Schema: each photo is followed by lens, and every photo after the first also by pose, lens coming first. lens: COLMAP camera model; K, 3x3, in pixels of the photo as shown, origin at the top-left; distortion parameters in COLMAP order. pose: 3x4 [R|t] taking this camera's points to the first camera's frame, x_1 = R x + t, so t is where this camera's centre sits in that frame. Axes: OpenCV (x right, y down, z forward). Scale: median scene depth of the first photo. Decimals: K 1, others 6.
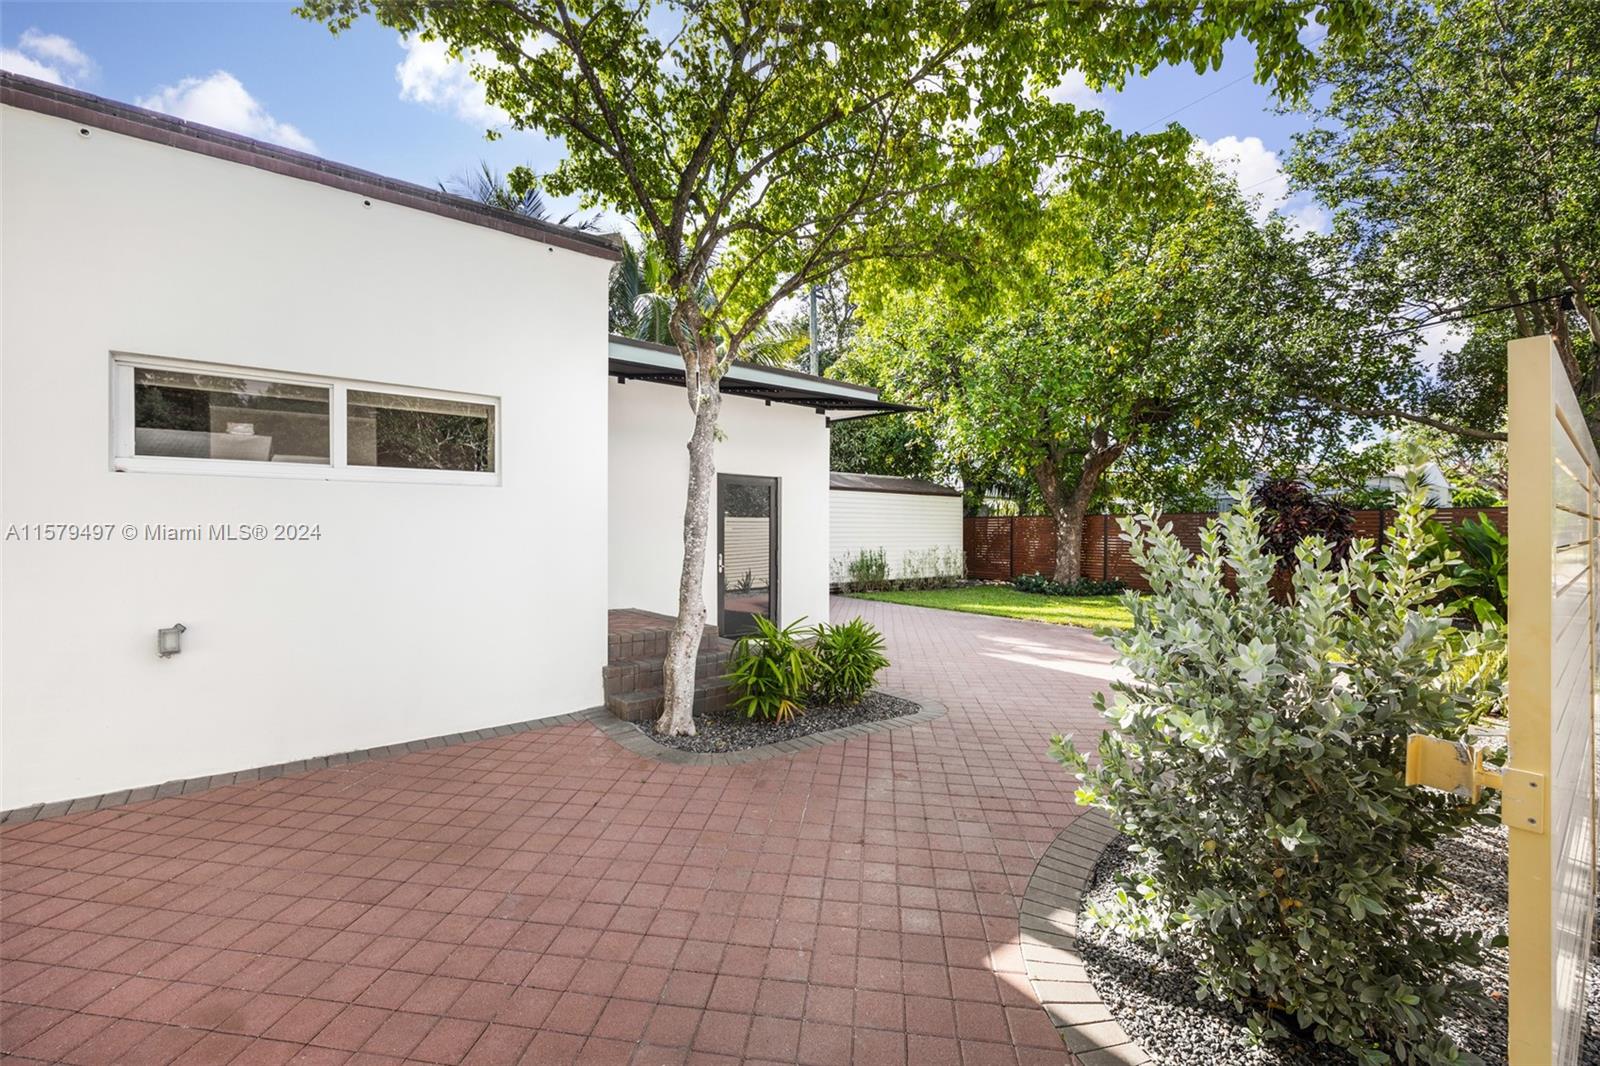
lens RADIAL K [[658.0, 0, 803.6], [0, 658.0, 530.7], [0, 0, 1]] dist [-0.000802, 0.000177]
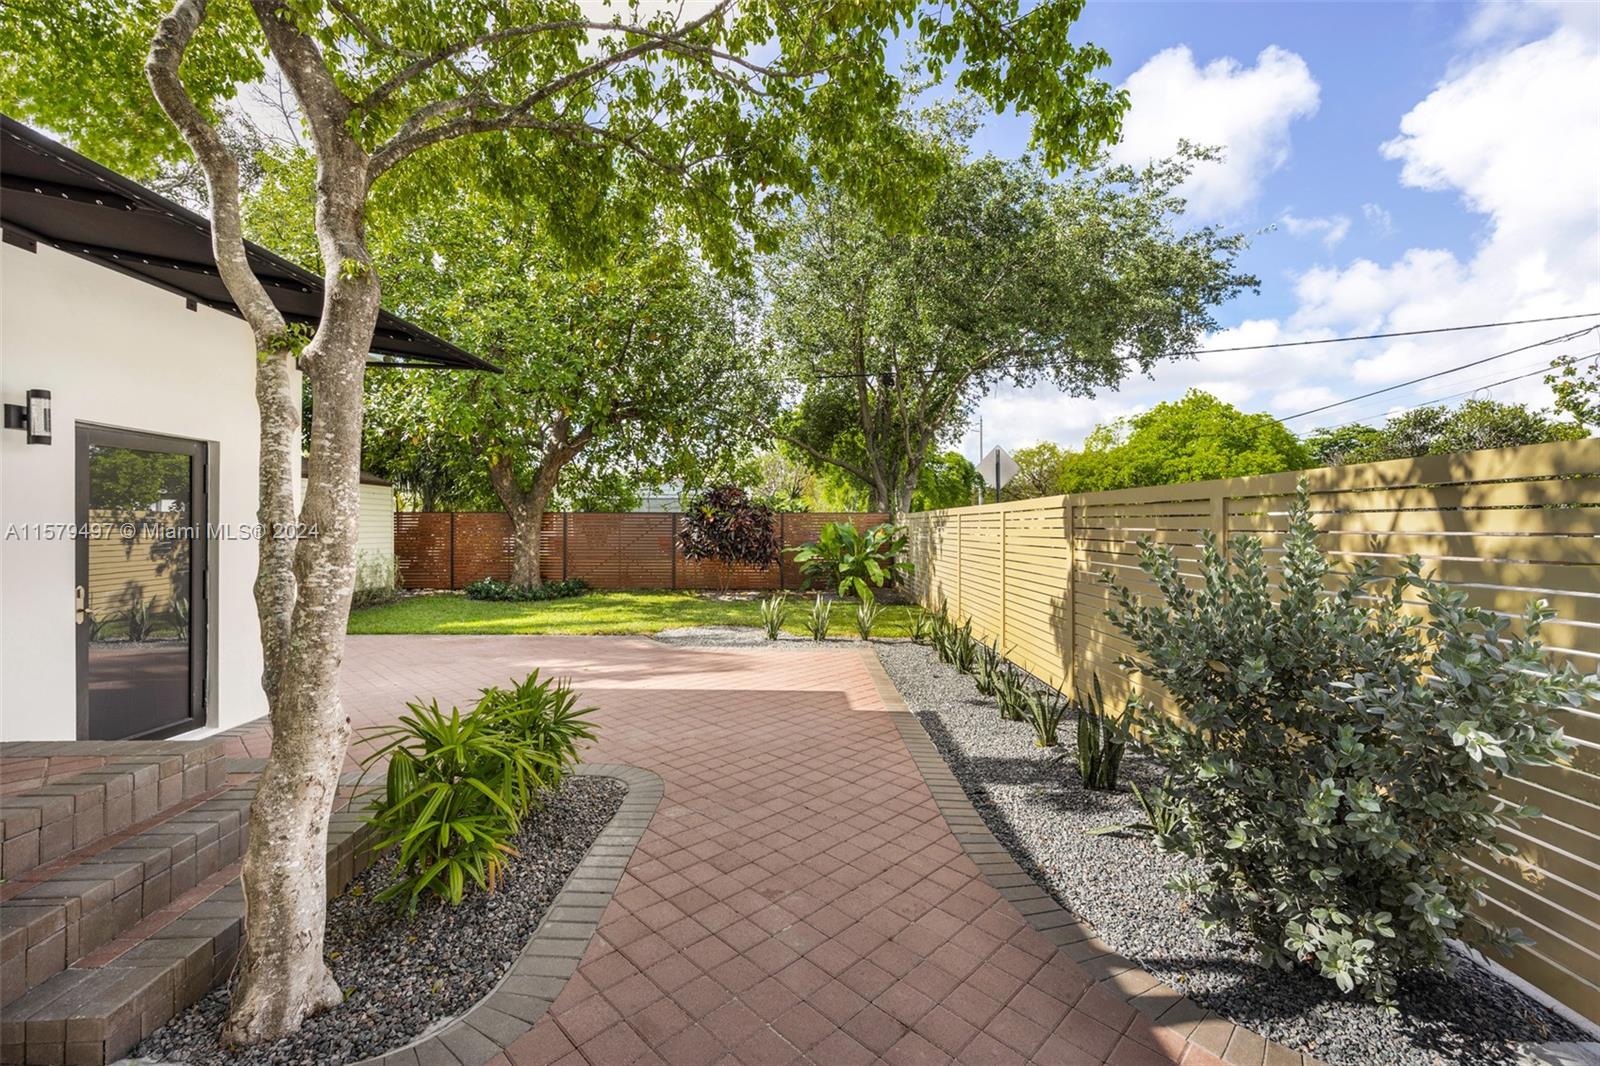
lens RADIAL K [[658.0, 0, 800.1], [0, 658.0, 525.6], [0, 0, 1]] dist [-0.000802, 0.000177]
pose [[0.600536, -0.000294, 0.799597, -0.186248], [0.000476, 1.000000, 0.000010, -0.009245], [-0.799597, 0.000374, 0.600536, 0.259804]]
